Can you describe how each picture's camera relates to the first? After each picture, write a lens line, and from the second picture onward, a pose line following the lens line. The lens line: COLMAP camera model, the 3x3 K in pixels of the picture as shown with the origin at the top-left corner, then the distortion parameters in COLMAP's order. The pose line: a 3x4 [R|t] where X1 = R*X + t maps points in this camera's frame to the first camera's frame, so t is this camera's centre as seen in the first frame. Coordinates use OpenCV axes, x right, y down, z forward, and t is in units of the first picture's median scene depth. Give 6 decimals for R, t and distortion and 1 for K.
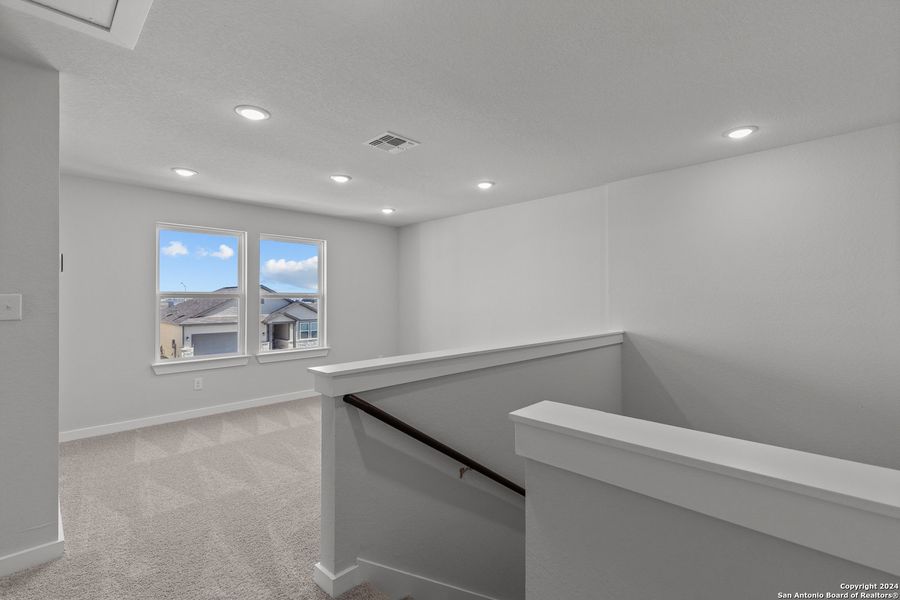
lens RADIAL K [[392.7, 0, 447.9], [0, 392.7, 302.0], [0, 0, 1]] dist [-0.002263, -0.000068]
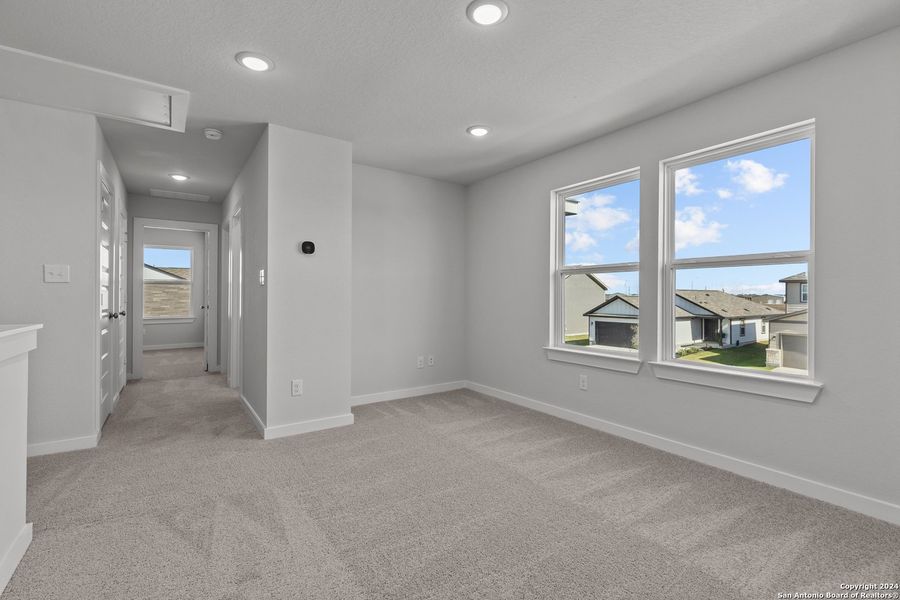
lens RADIAL K [[392.7, 0, 452.9], [0, 392.7, 303.9], [0, 0, 1]] dist [-0.002263, -0.000068]
pose [[-0.180227, 0.015144, -0.983508, 0.195227], [0.010149, 0.999857, 0.013536, 0.045854], [0.983573, -0.007543, -0.180355, 1.002014]]
